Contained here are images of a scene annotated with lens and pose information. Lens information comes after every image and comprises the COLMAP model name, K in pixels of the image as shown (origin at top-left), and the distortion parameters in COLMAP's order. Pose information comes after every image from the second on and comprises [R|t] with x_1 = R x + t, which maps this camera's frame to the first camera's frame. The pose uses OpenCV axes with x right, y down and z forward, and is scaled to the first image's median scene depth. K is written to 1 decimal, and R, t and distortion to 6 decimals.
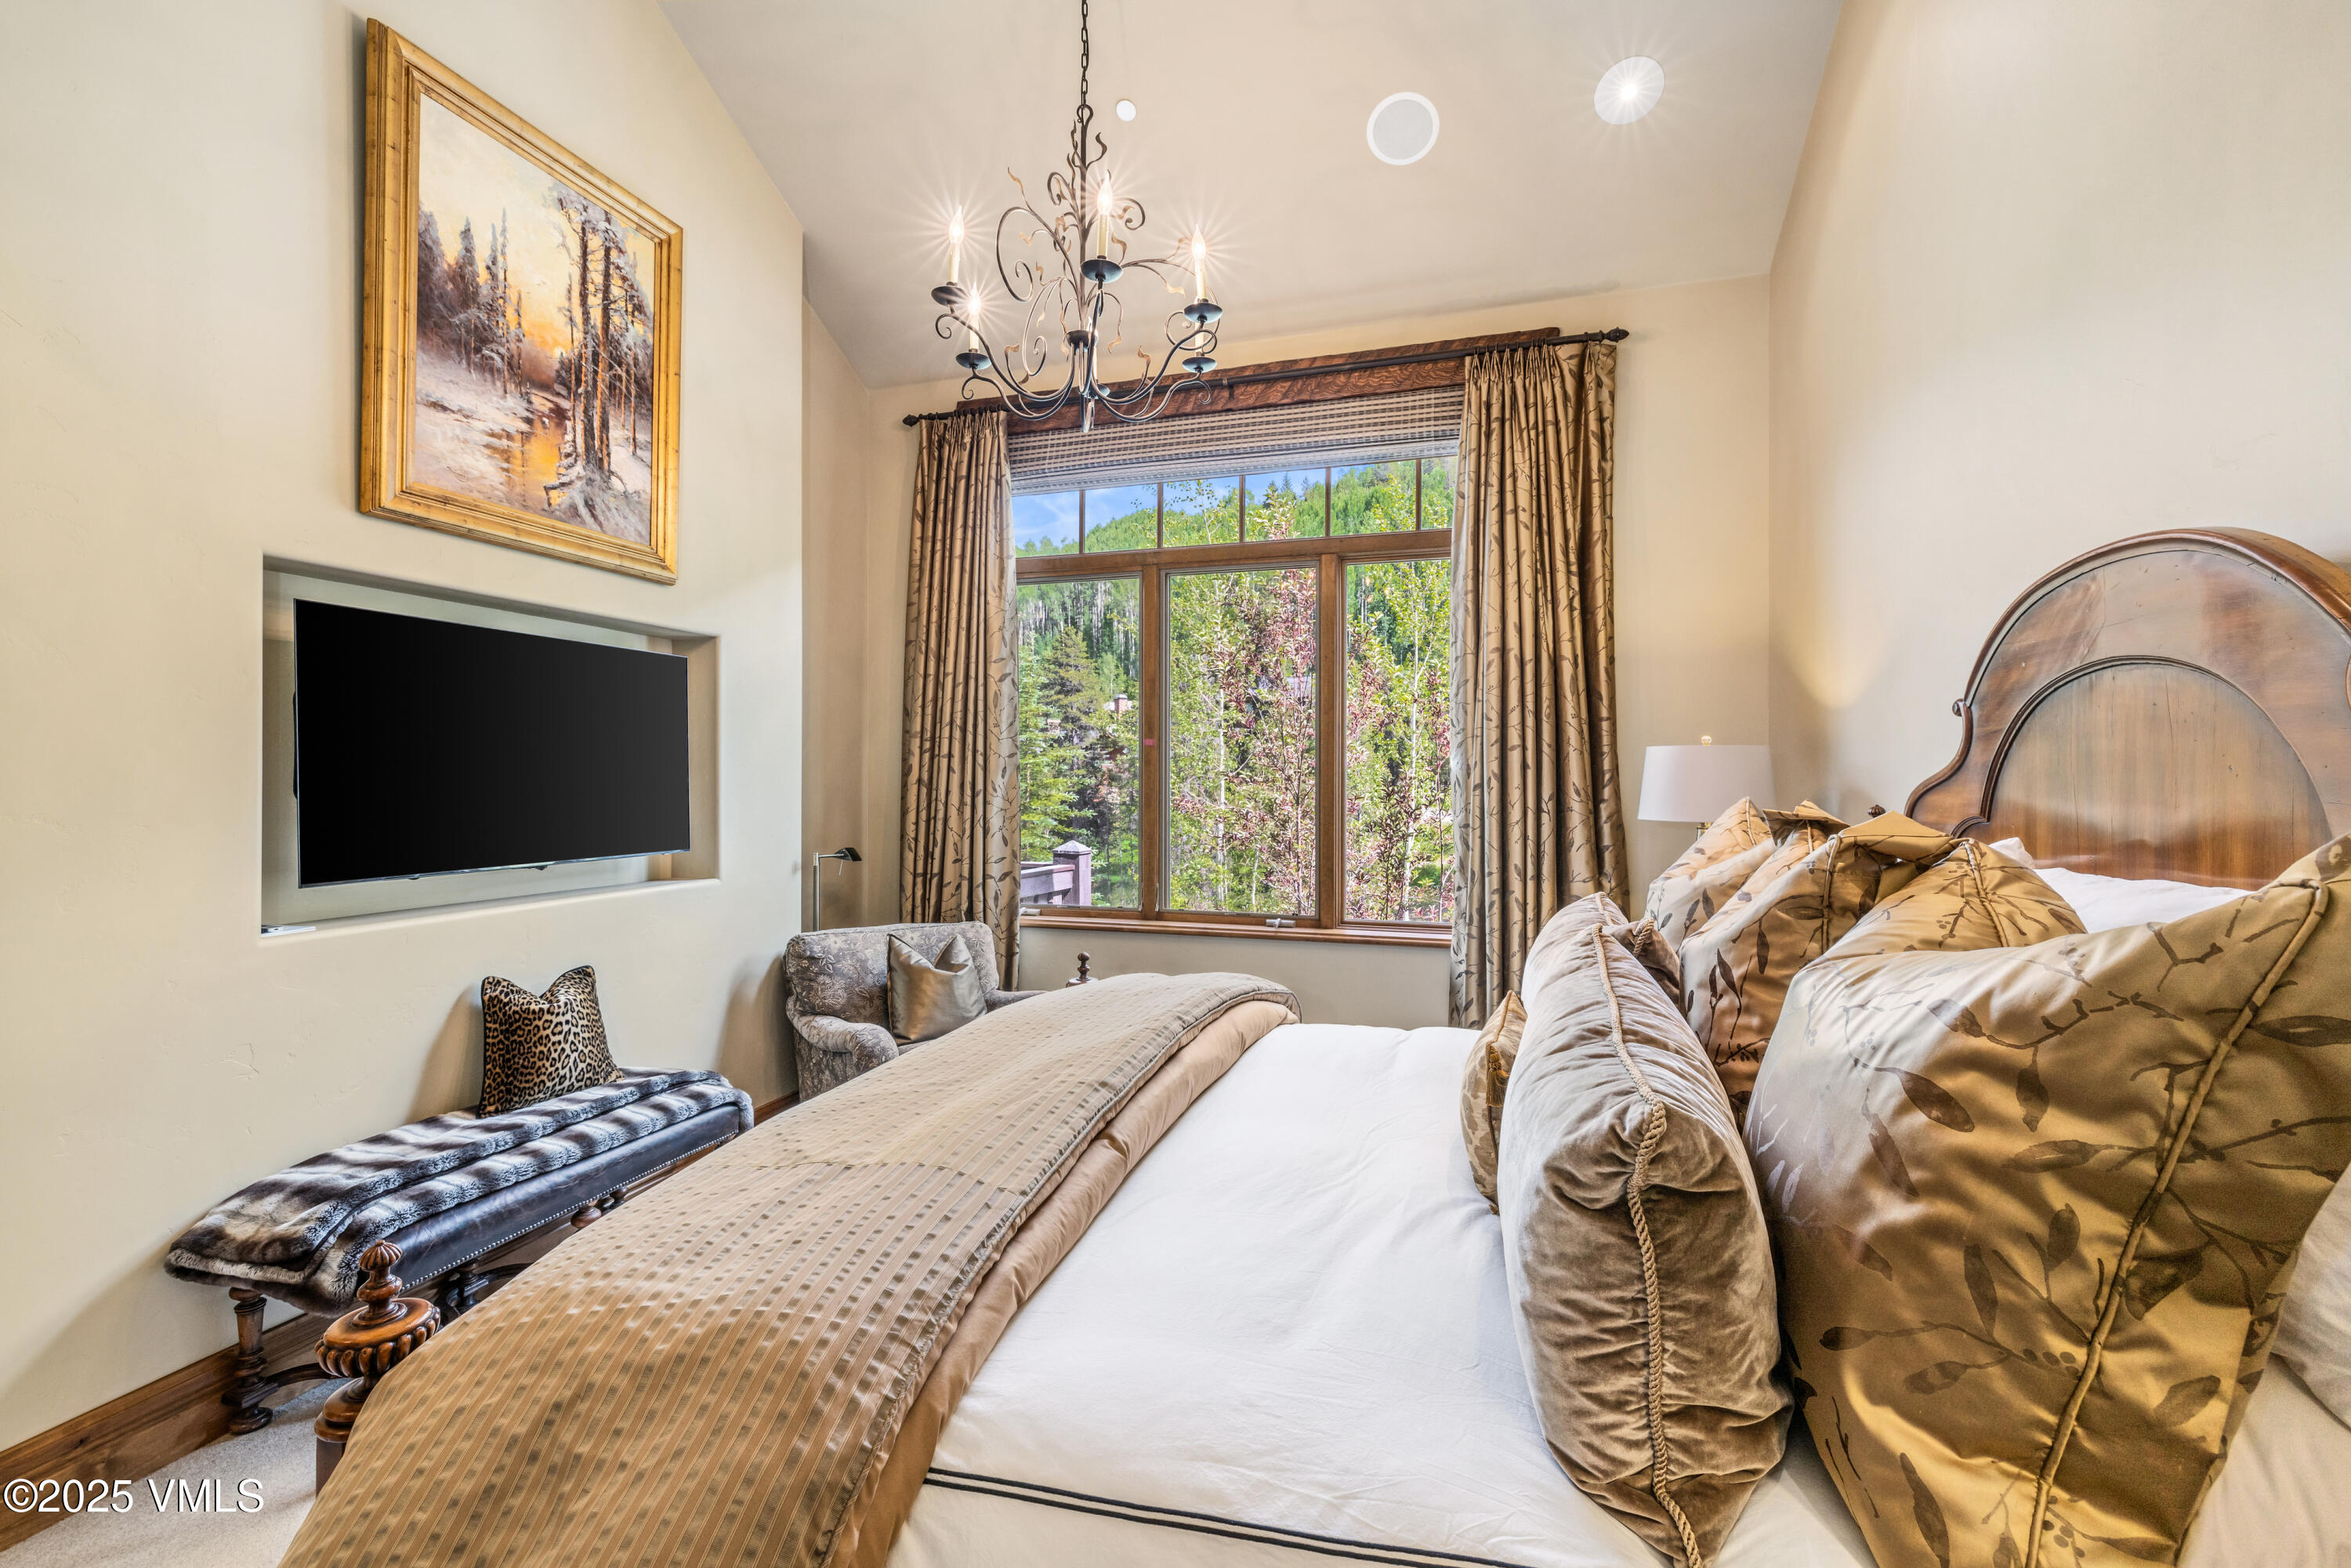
lens RADIAL K [[977.2, 0, 1186.8], [0, 977.2, 779.2], [0, 0, 1]] dist [-0.000952, 0.000042]
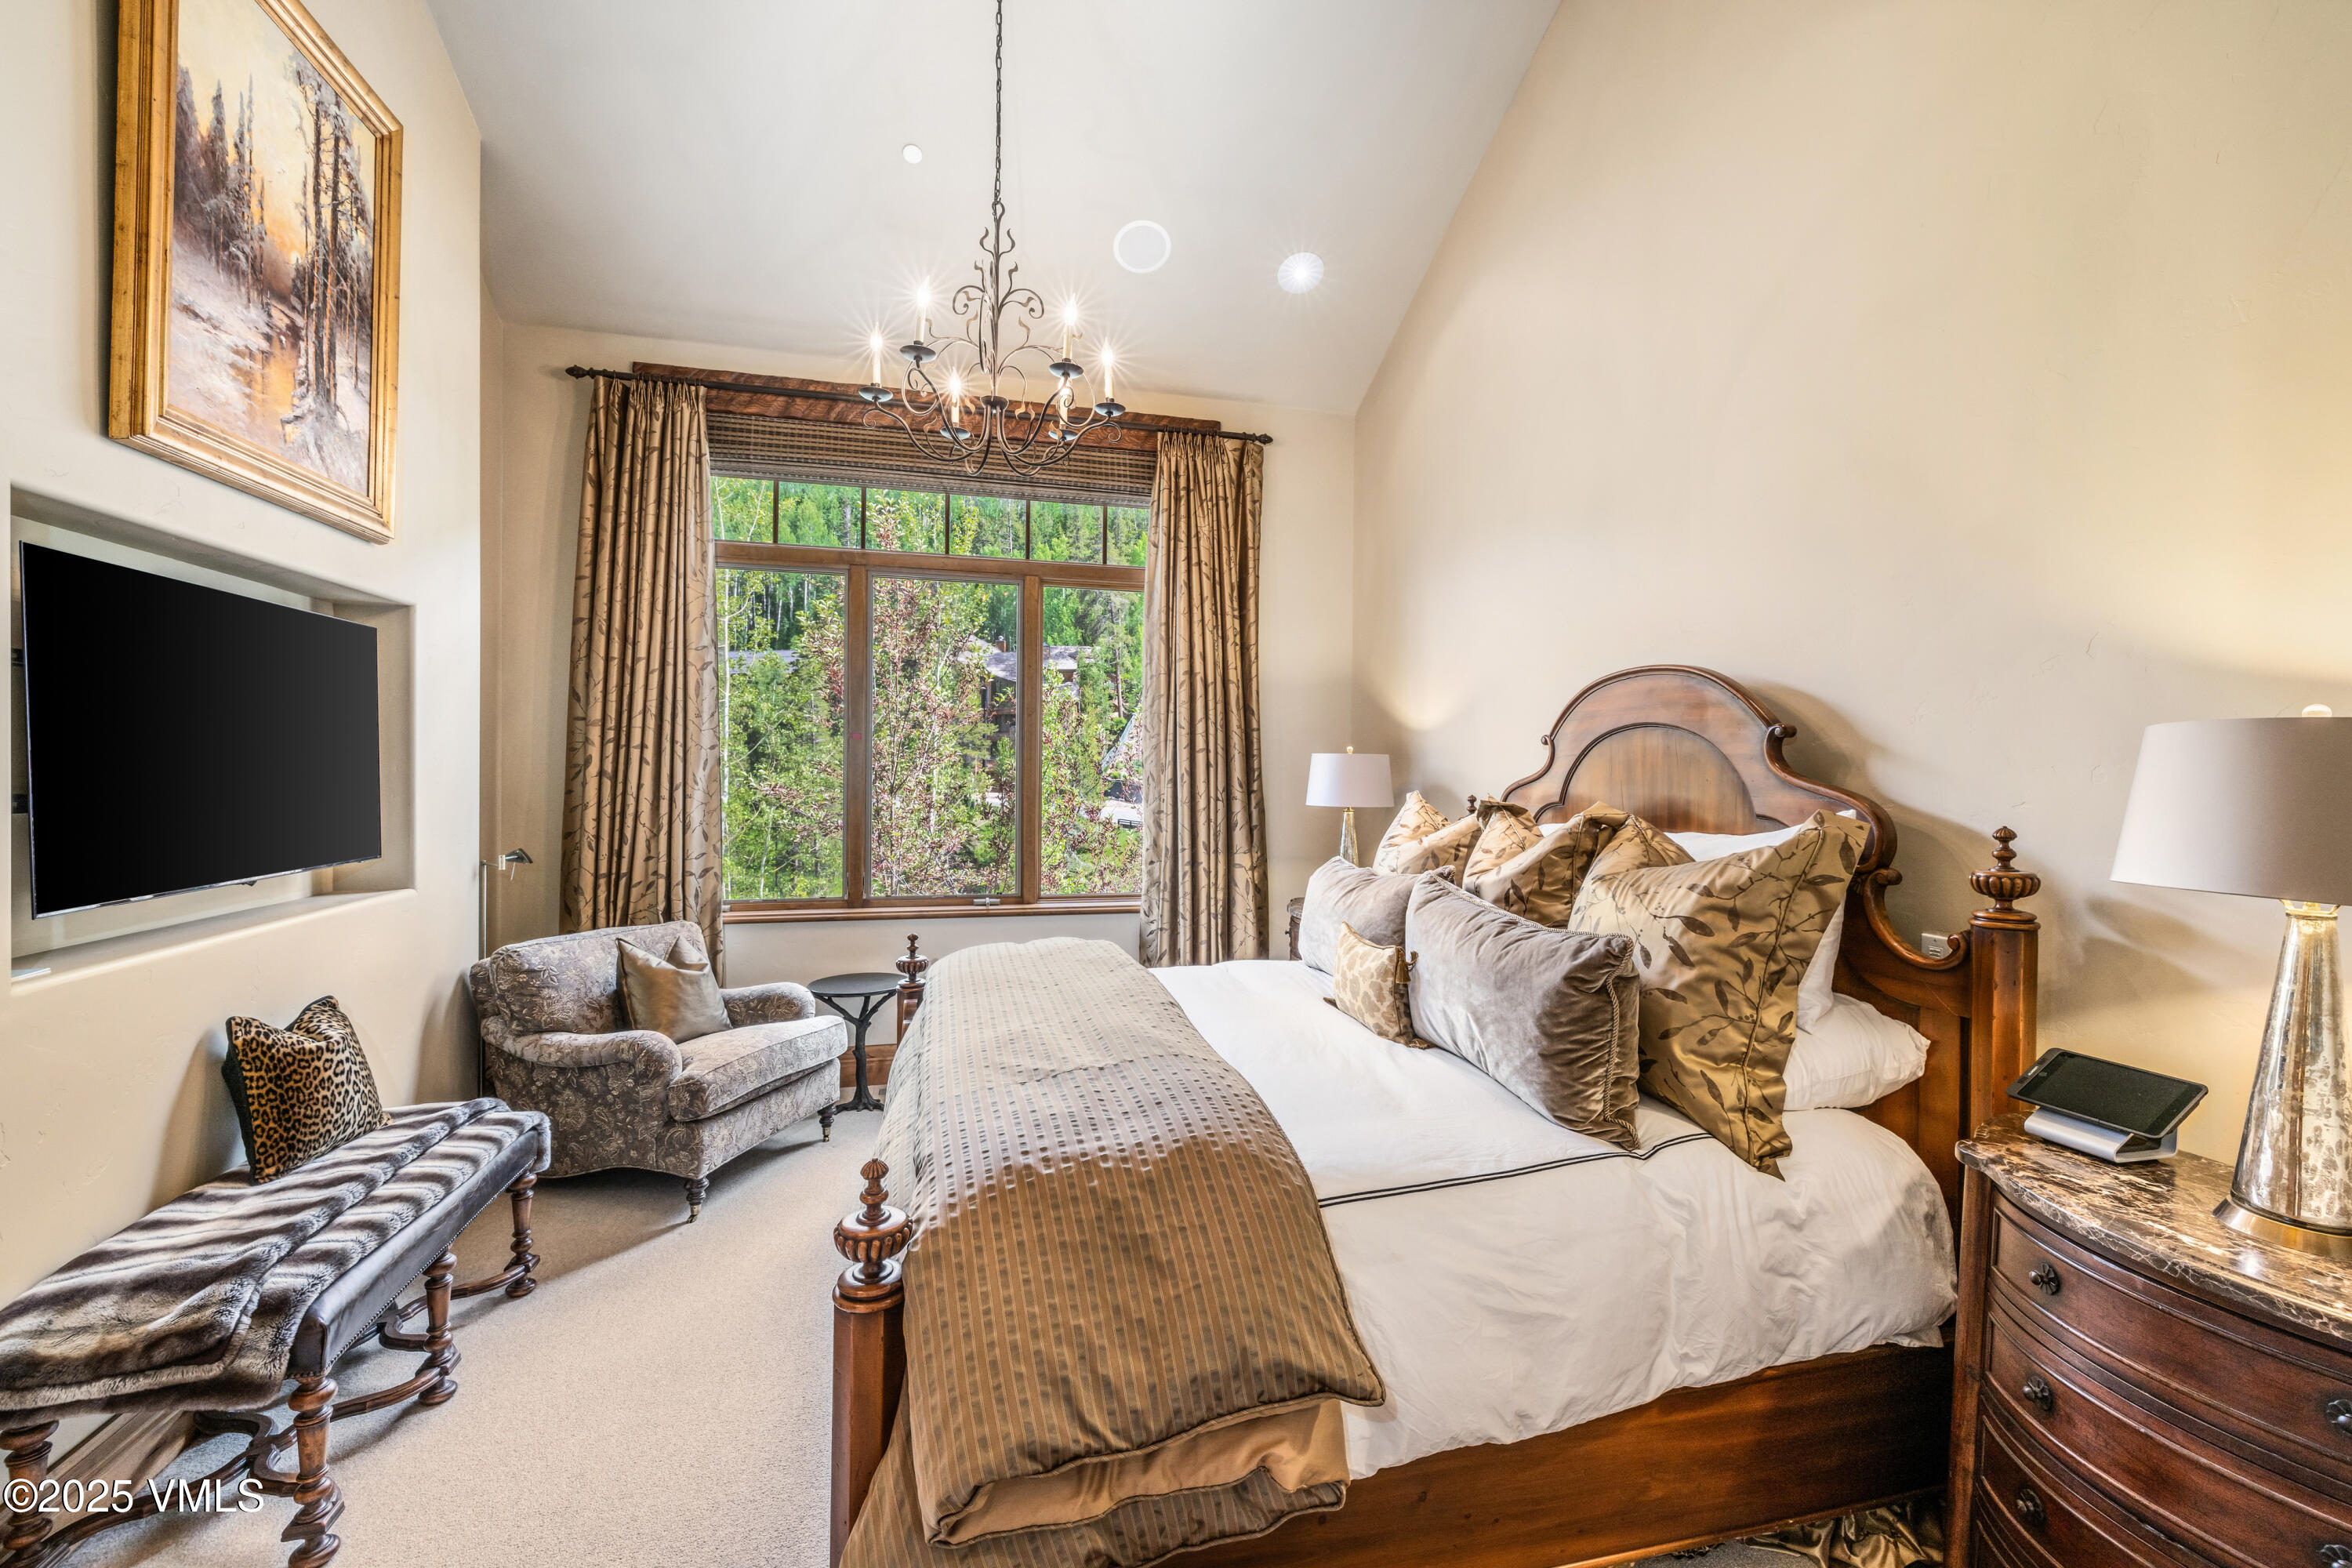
lens RADIAL K [[977.7, 0, 1187.3], [0, 977.7, 779.2], [0, 0, 1]] dist [-0.000952, 0.000042]
pose [[0.853586, 0.000759, 0.520951, -0.422308], [-0.008278, 0.999892, 0.012106, -0.012298], [-0.520886, -0.014646, 0.853501, -0.102293]]
